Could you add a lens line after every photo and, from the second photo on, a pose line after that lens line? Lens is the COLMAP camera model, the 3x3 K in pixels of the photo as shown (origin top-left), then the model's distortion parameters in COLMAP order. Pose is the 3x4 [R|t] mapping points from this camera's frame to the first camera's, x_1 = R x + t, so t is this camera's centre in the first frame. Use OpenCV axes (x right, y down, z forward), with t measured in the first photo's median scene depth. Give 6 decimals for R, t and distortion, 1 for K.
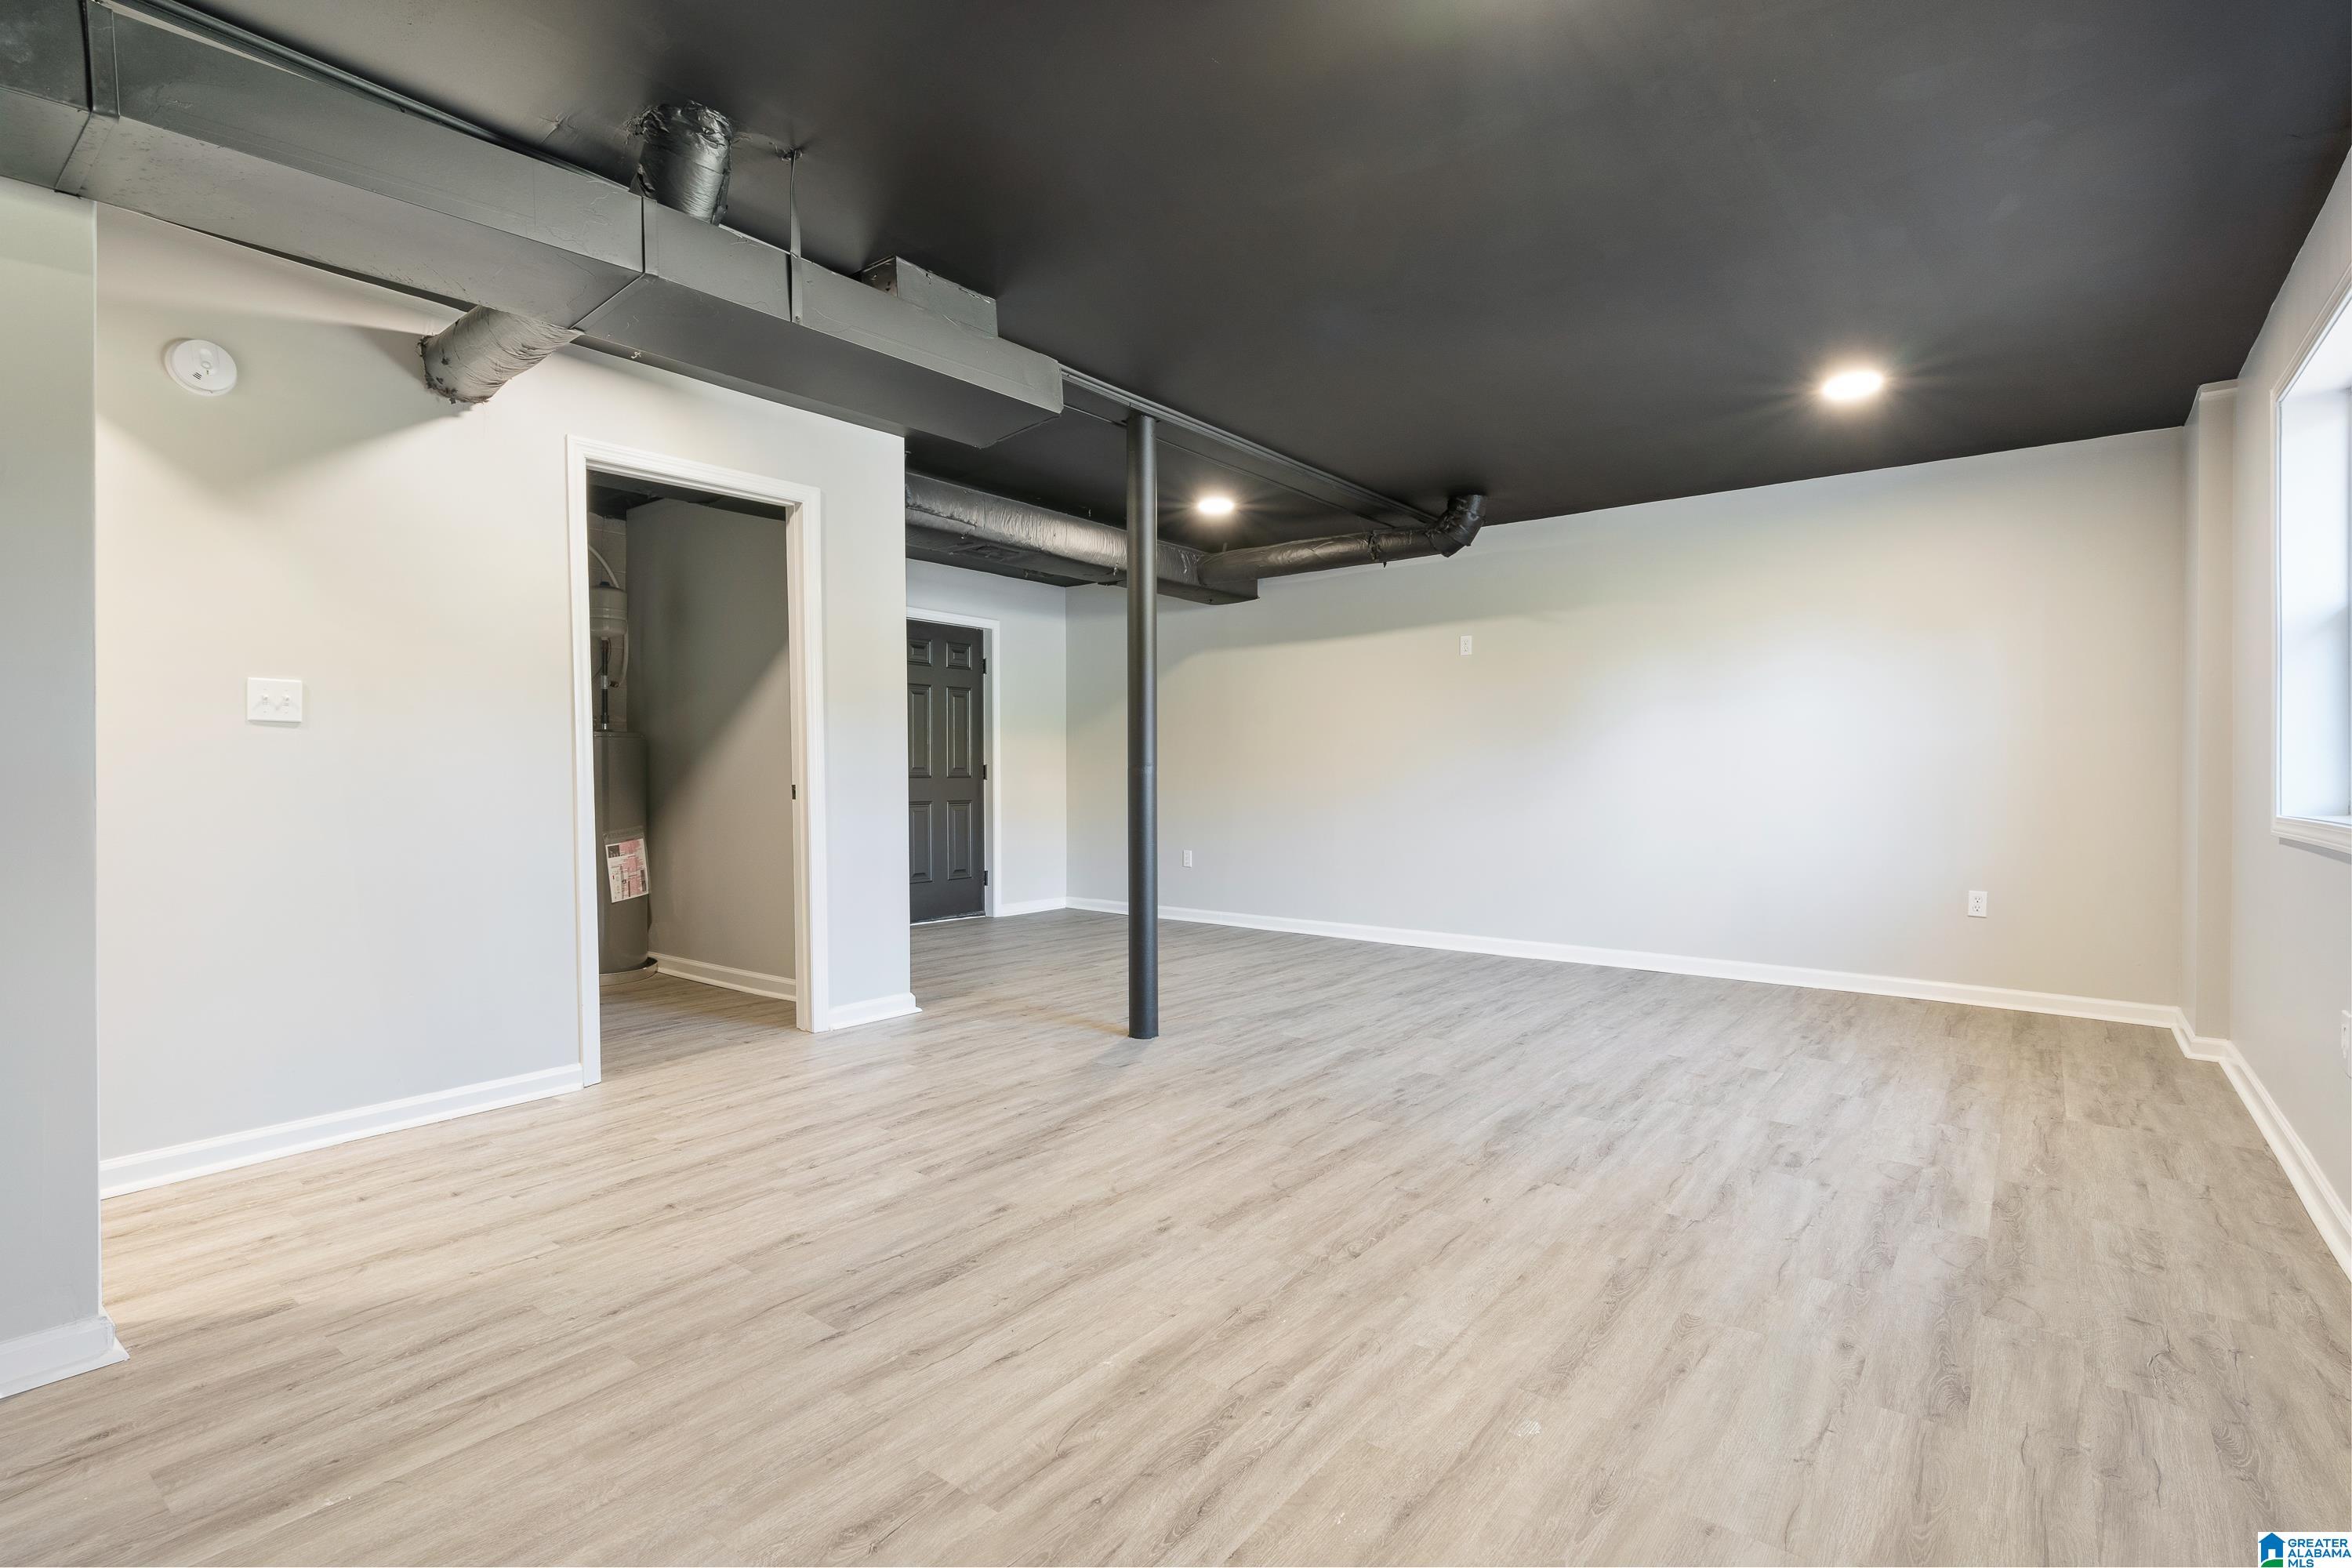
lens RADIAL K [[1127.1, 0, 1179.2], [0, 1127.1, 785.0], [0, 0, 1]] dist [-0.002070, 0.001072]
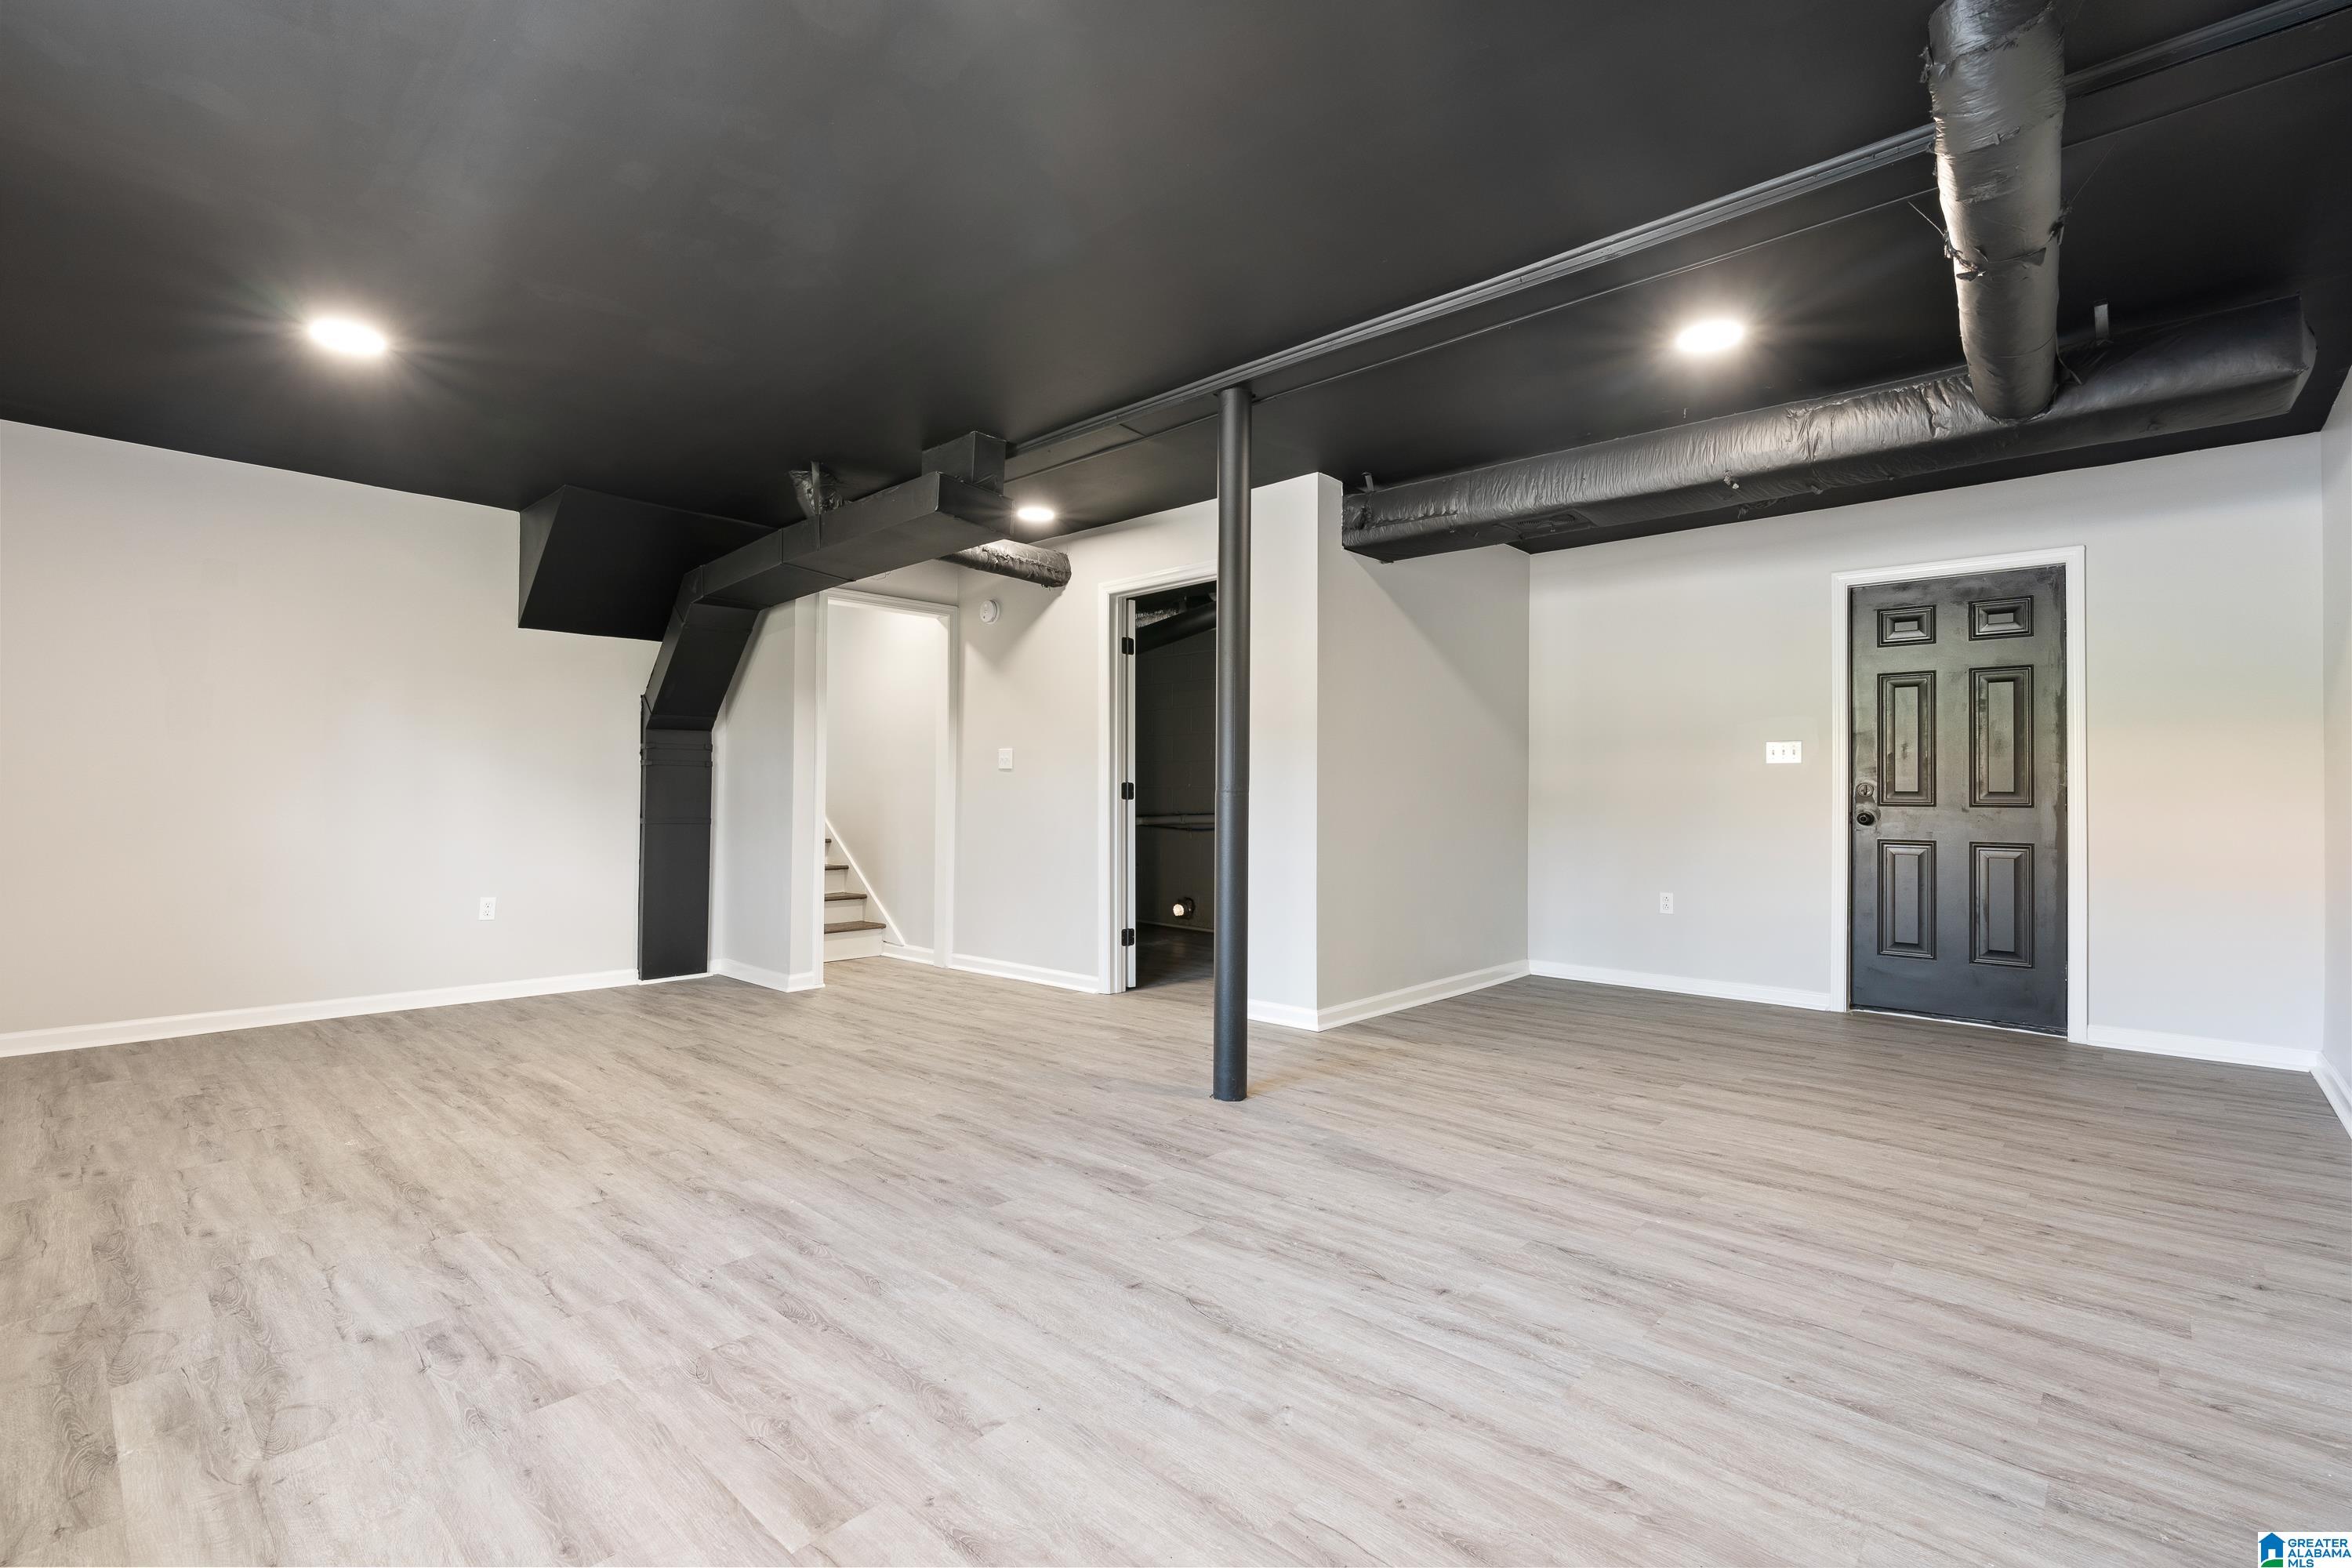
lens RADIAL K [[1078.9, 0, 1179.6], [0, 1078.9, 785.7], [0, 0, 1]] dist [-0.003896, 0.002236]
pose [[-0.101082, -0.011046, -0.994817, 1.177768], [-0.016053, 0.999826, -0.009471, -0.012832], [0.994749, 0.015013, -0.101242, 1.530853]]
